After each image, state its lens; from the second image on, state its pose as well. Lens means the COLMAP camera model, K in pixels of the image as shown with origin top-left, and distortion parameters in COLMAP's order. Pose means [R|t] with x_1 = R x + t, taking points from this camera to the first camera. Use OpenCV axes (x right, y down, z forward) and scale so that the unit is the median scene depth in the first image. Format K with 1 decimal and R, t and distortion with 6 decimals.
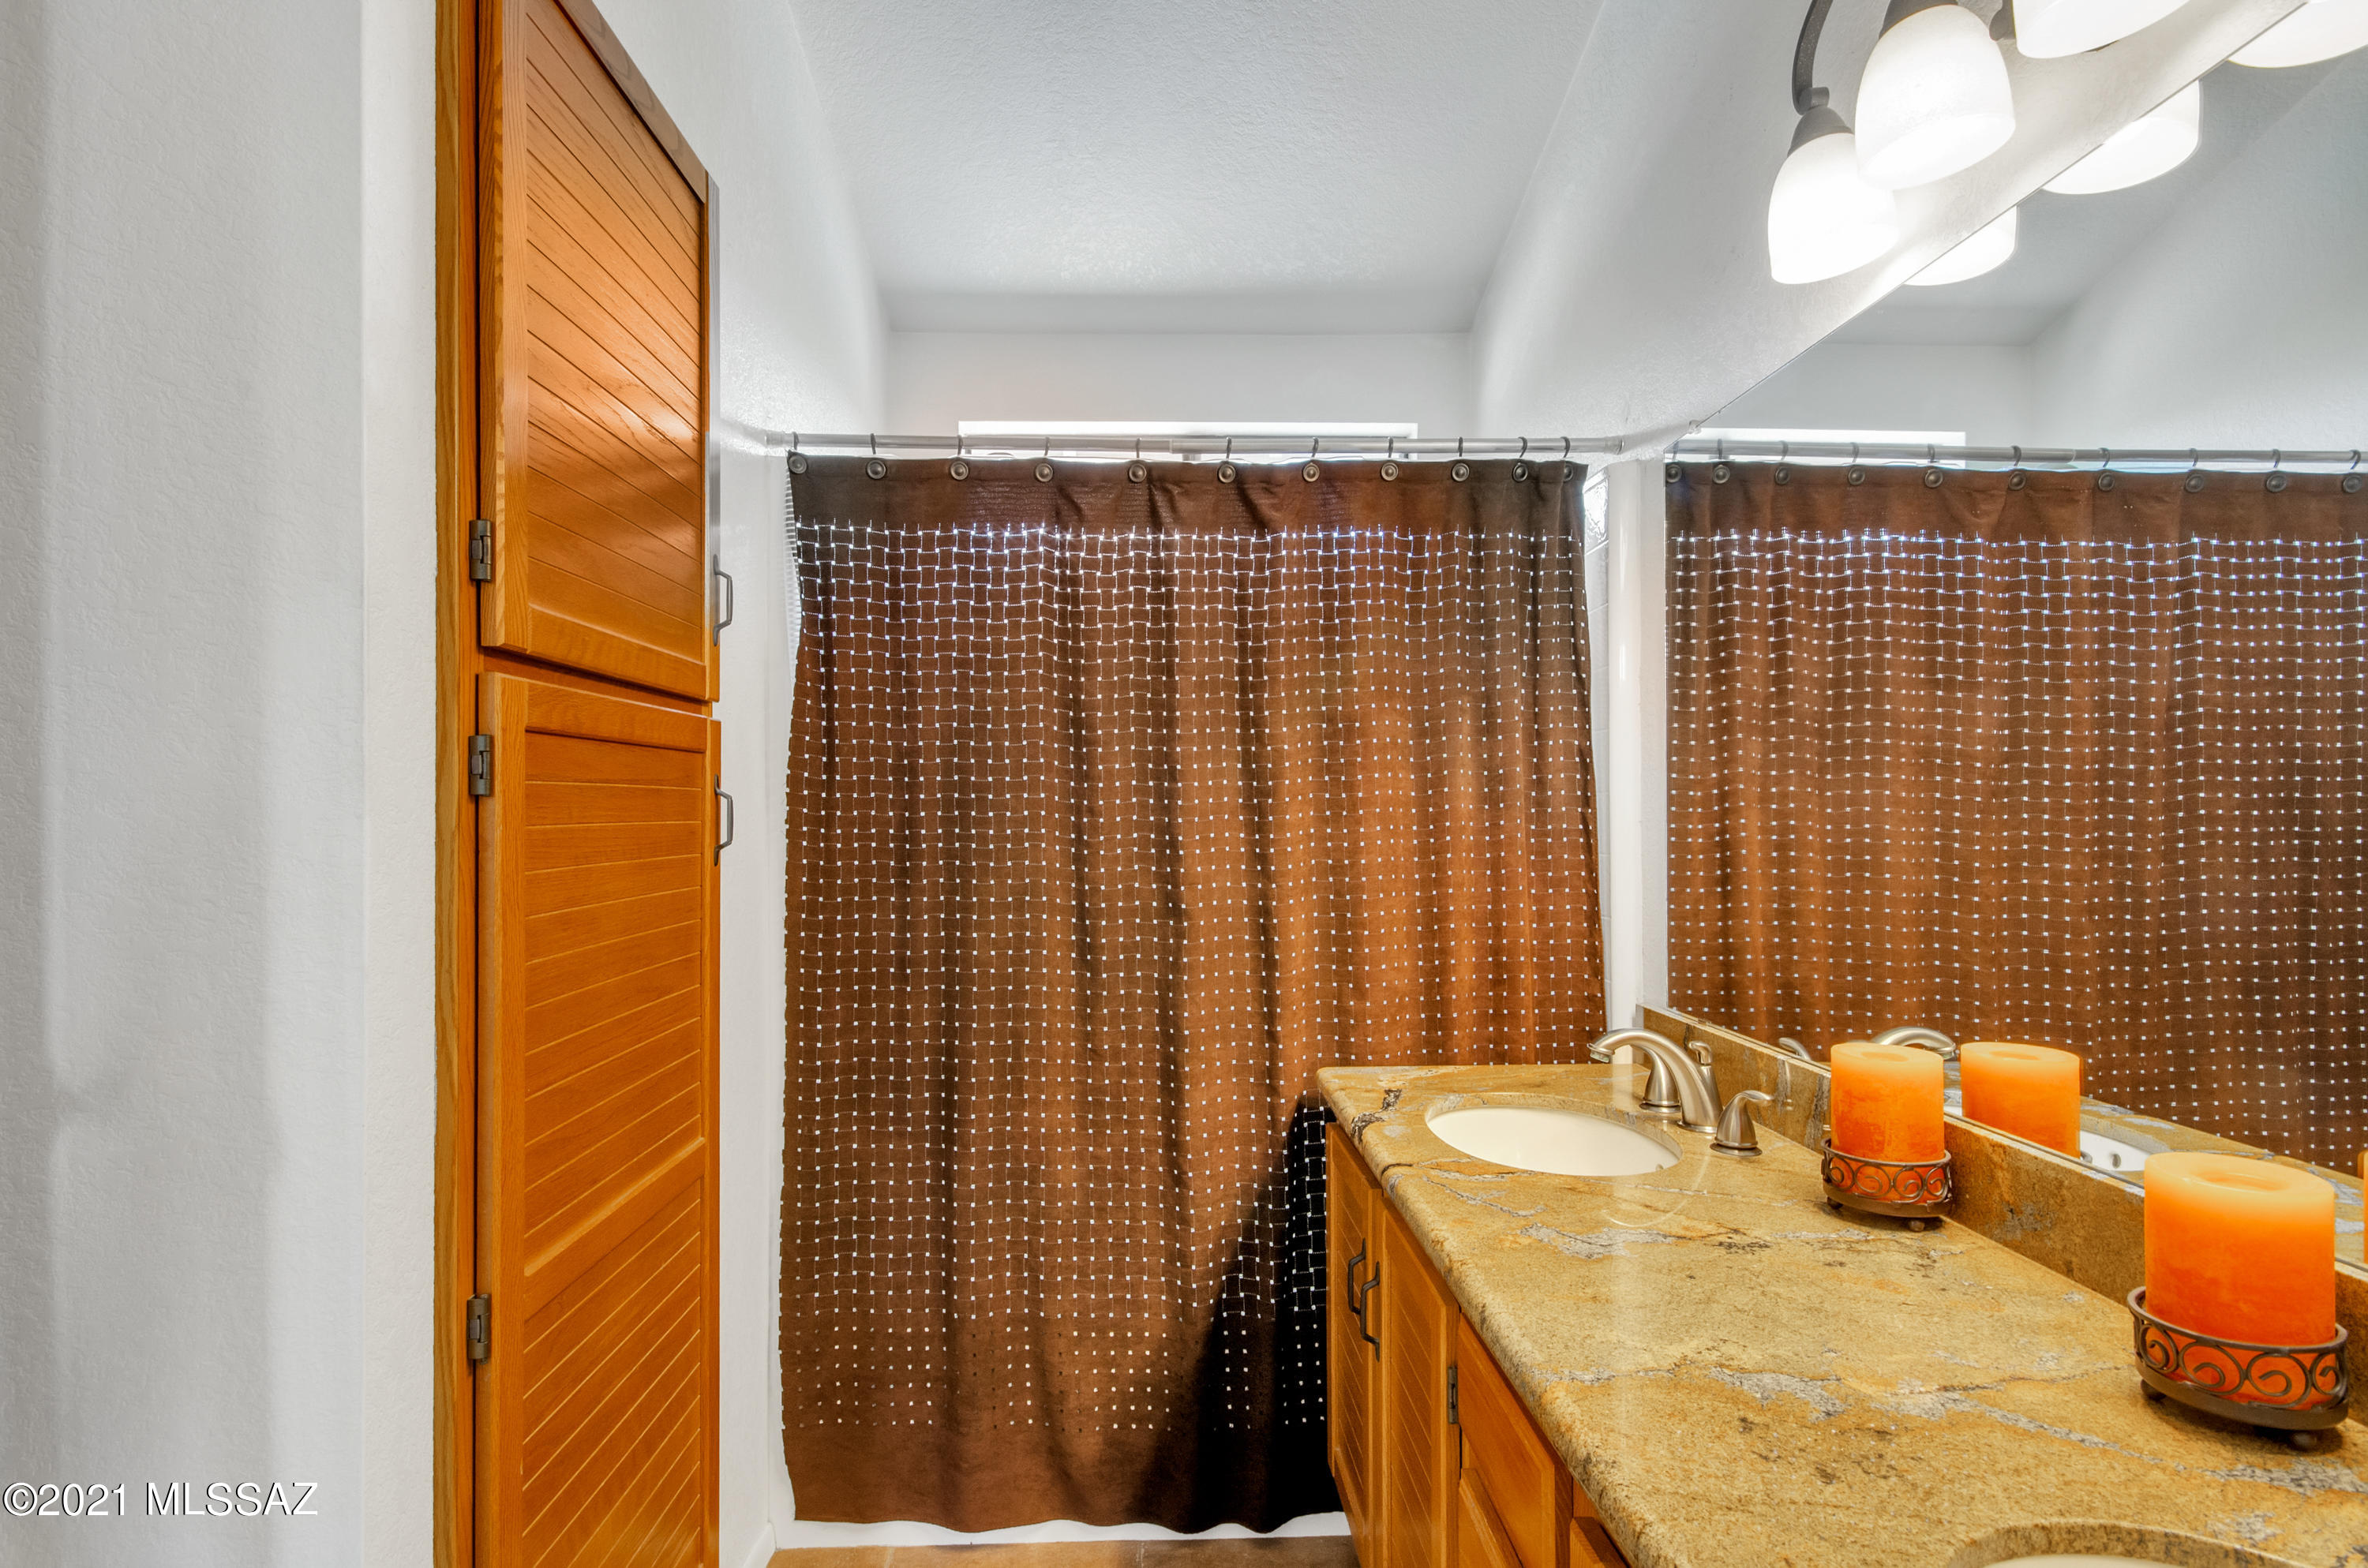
lens RADIAL K [[1141.2, 0, 1207.7], [0, 1141.2, 795.2], [0, 0, 1]] dist [0.001488, 0.001182]
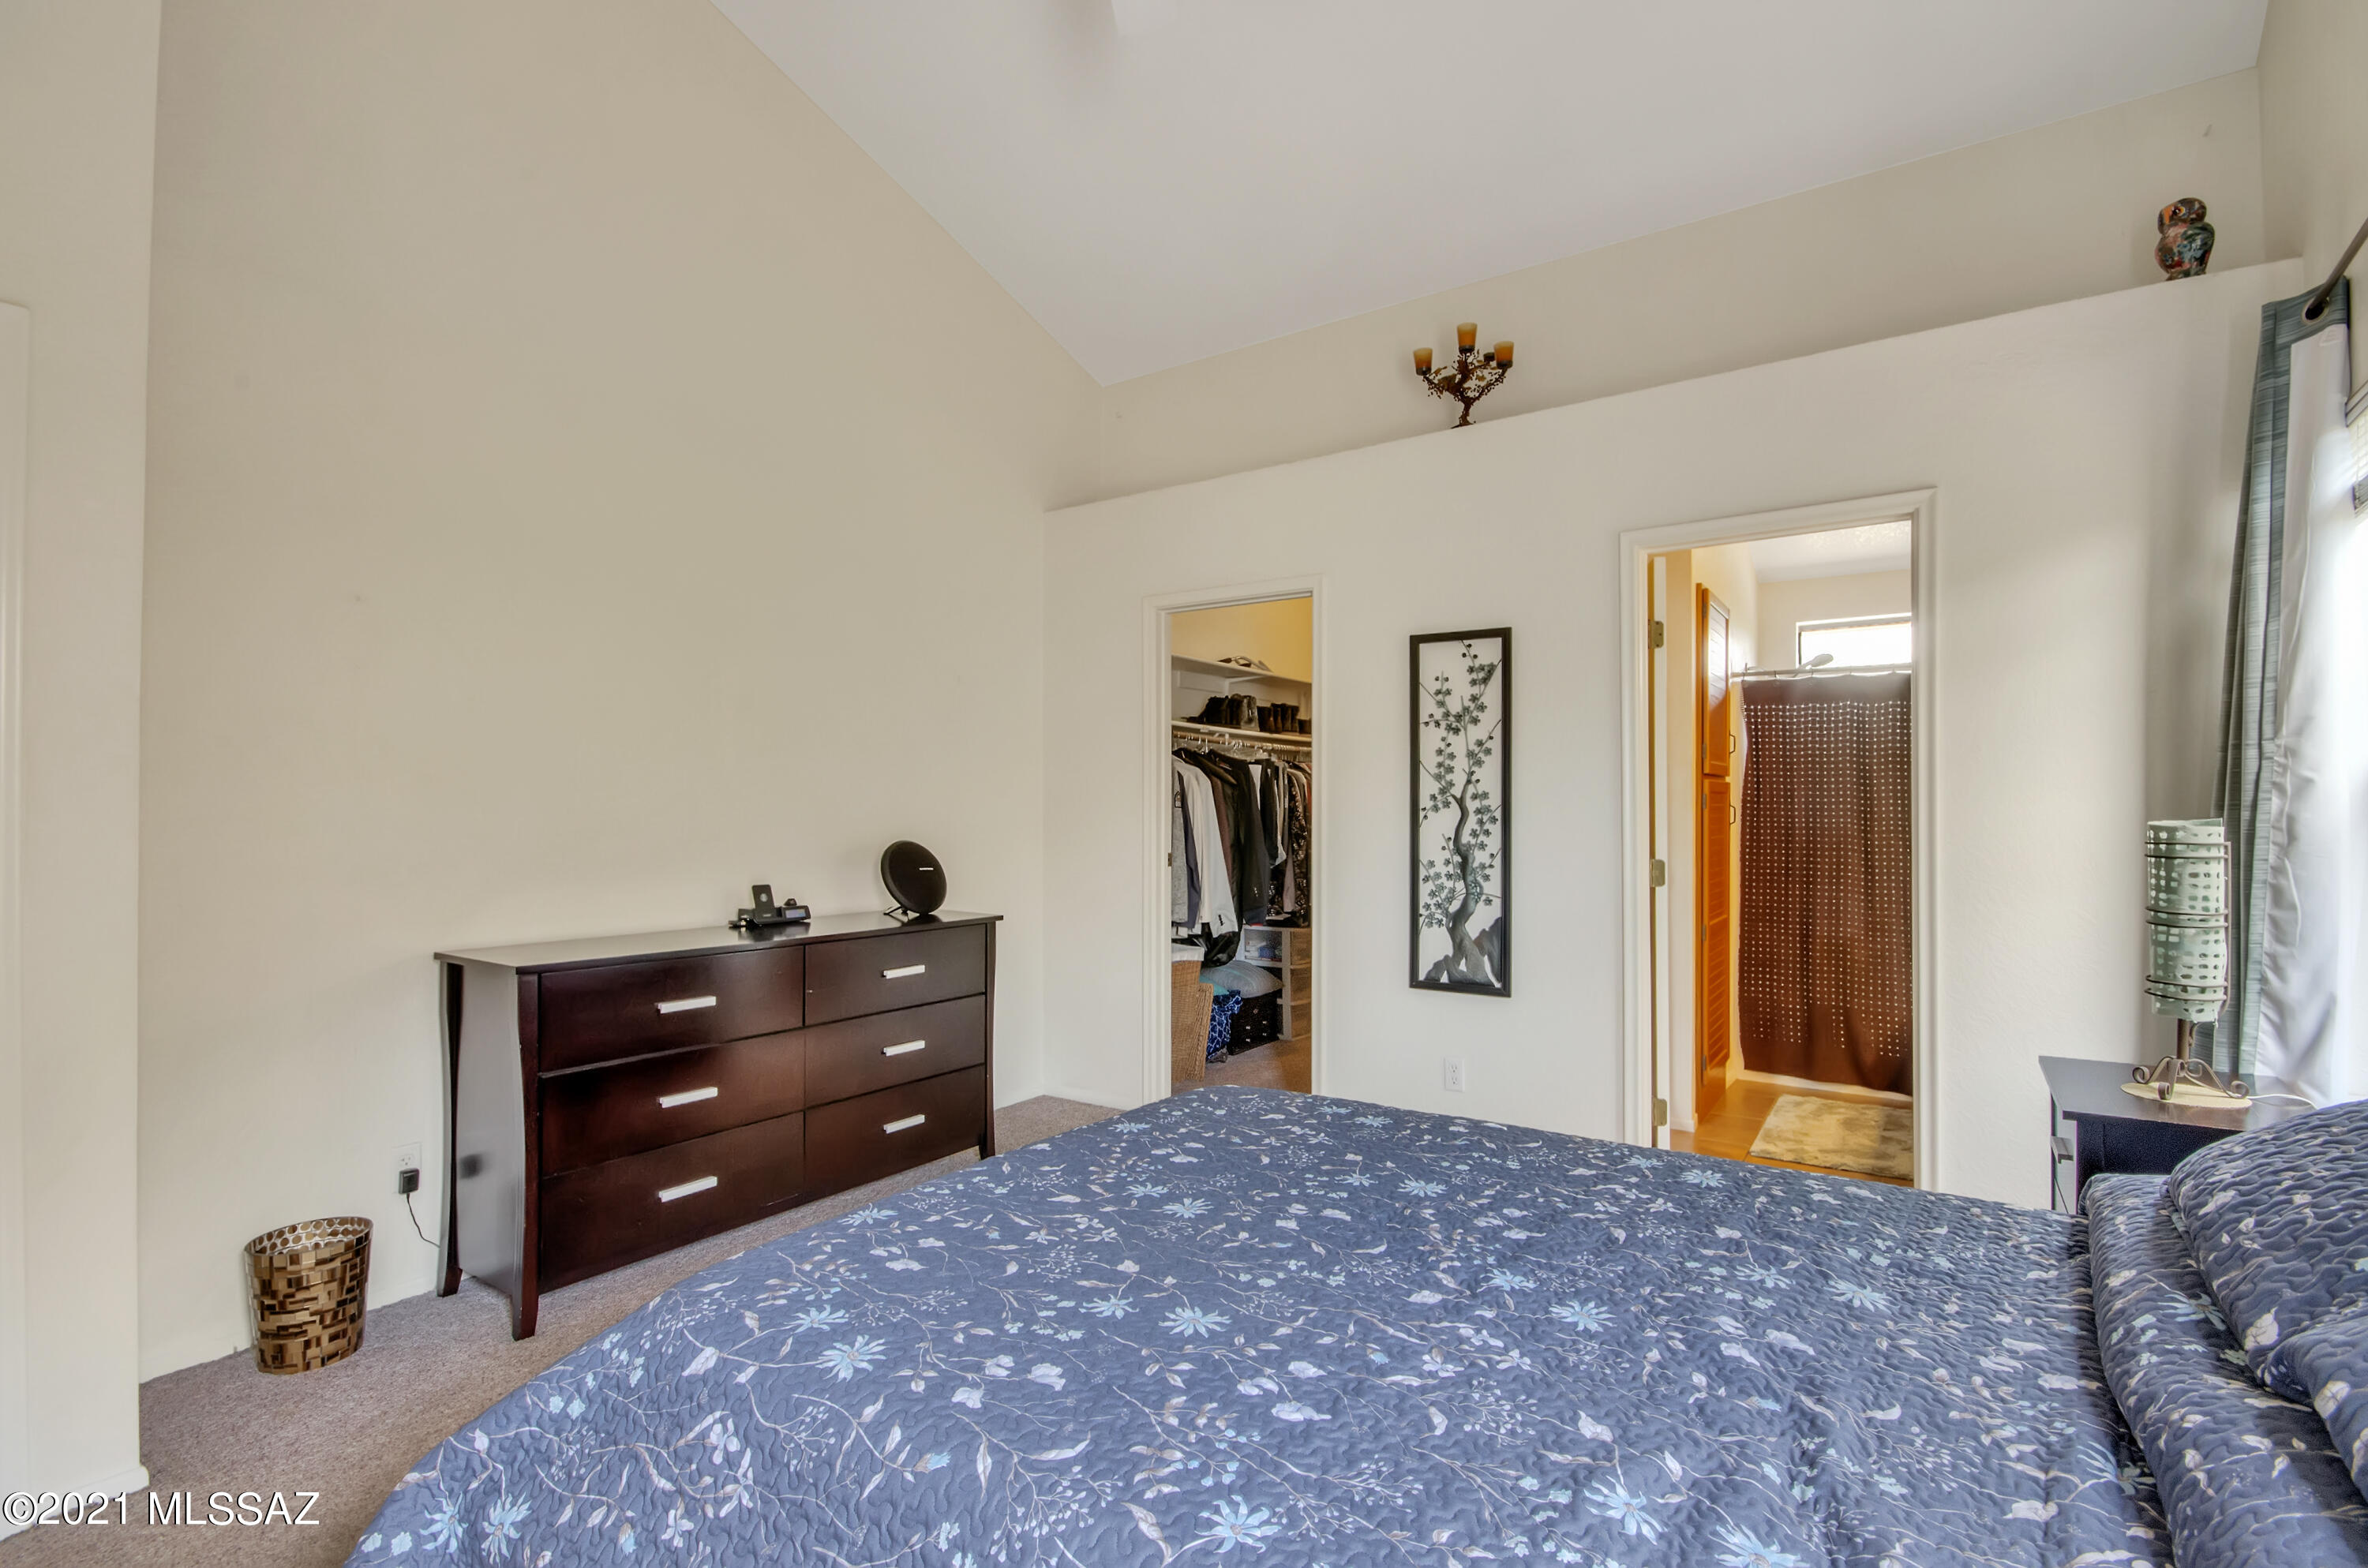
lens RADIAL K [[1077.8, 0, 1181.2], [0, 1077.8, 805.3], [0, 0, 1]] dist [0.000189, -0.004006]
pose [[0.779795, 0.002349, -0.626031, 0.201575], [0.002717, 0.999971, 0.007137, -0.023721], [0.626029, -0.007267, 0.779766, -1.830244]]
